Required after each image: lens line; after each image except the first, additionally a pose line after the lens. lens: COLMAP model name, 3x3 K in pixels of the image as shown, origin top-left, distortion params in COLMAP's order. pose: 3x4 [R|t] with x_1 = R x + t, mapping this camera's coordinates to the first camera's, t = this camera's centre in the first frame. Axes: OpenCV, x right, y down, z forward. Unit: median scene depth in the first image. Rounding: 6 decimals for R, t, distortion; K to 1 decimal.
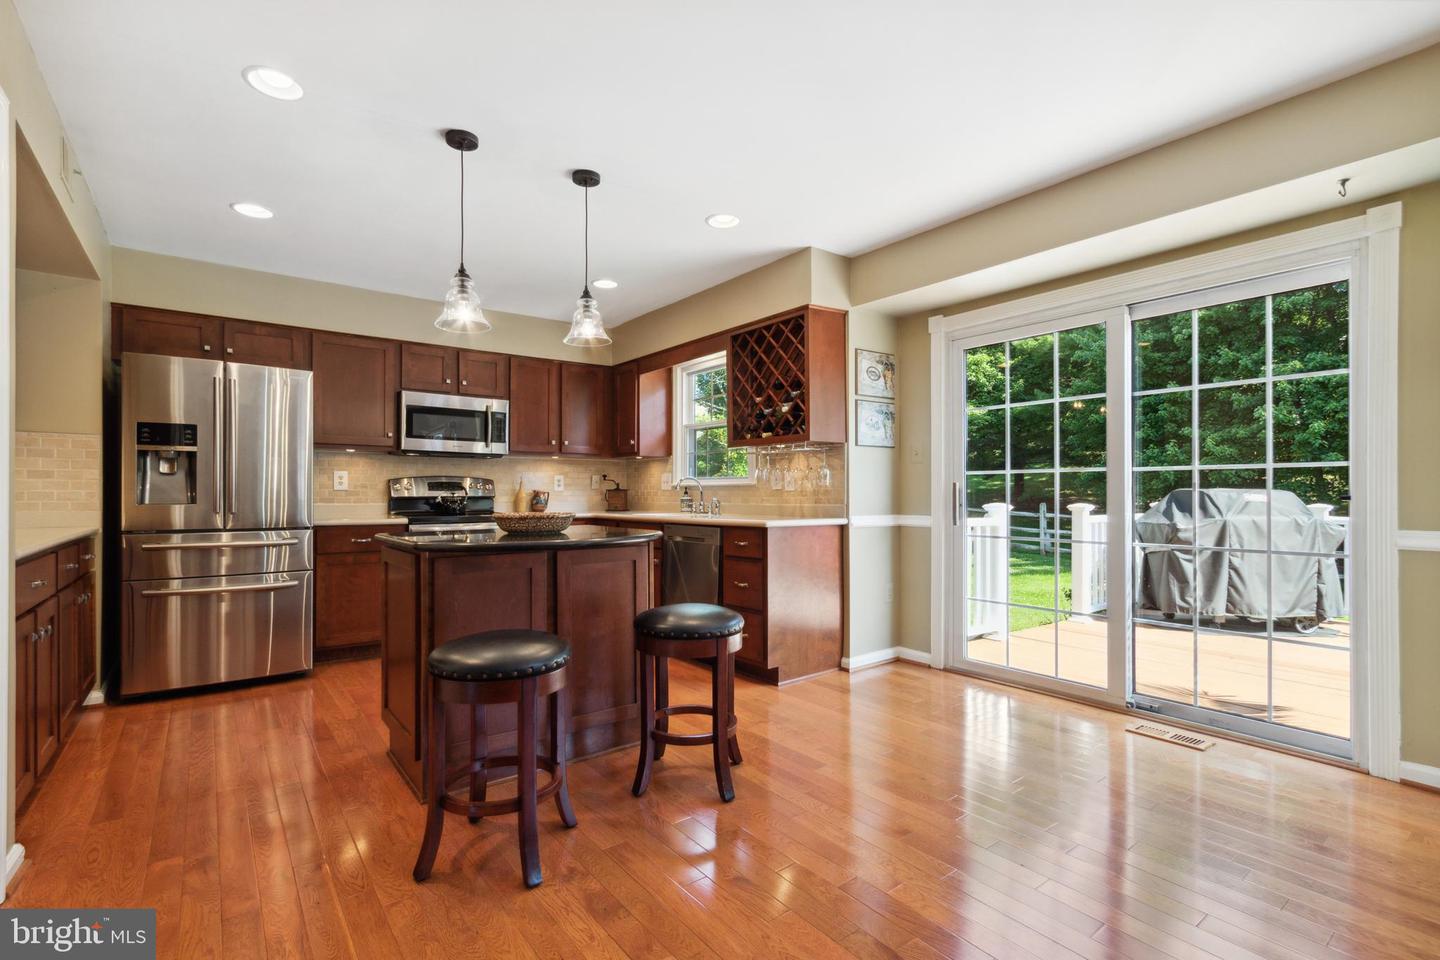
lens RADIAL K [[666.5, 0, 720.2], [0, 666.5, 491.0], [0, 0, 1]] dist [0.003888, -0.000075]
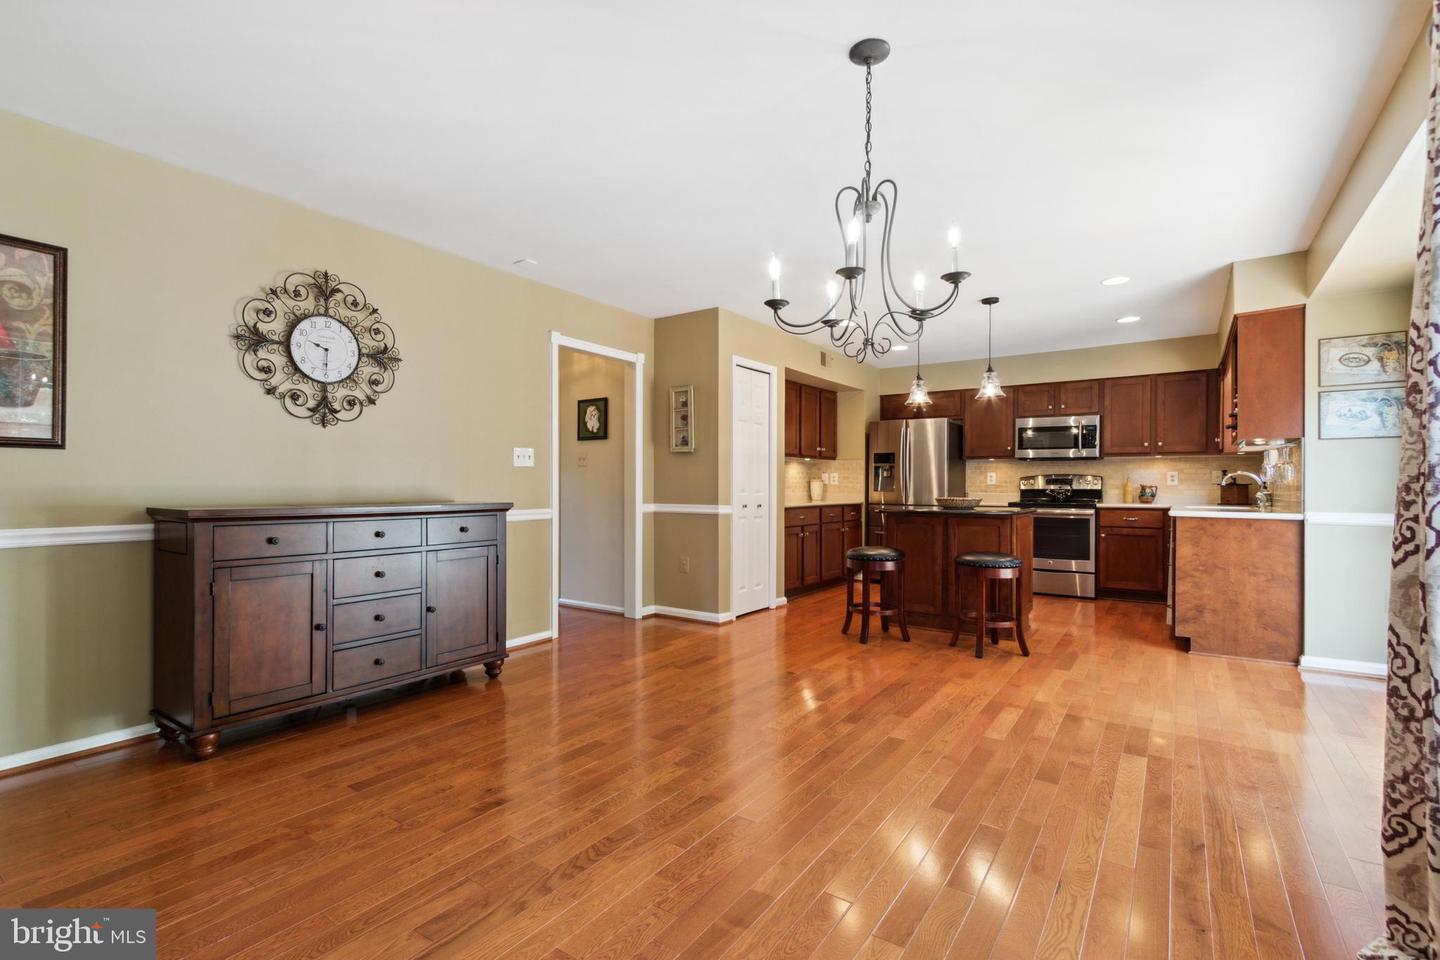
lens RADIAL K [[666.5, 0, 720.2], [0, 666.5, 483.0], [0, 0, 1]] dist [0.003888, -0.000075]
pose [[0.306349, -0.000340, -0.951919, 0.849429], [0.000061, 1.000000, -0.000337, -0.004641], [0.951919, 0.000045, 0.306349, -0.123776]]
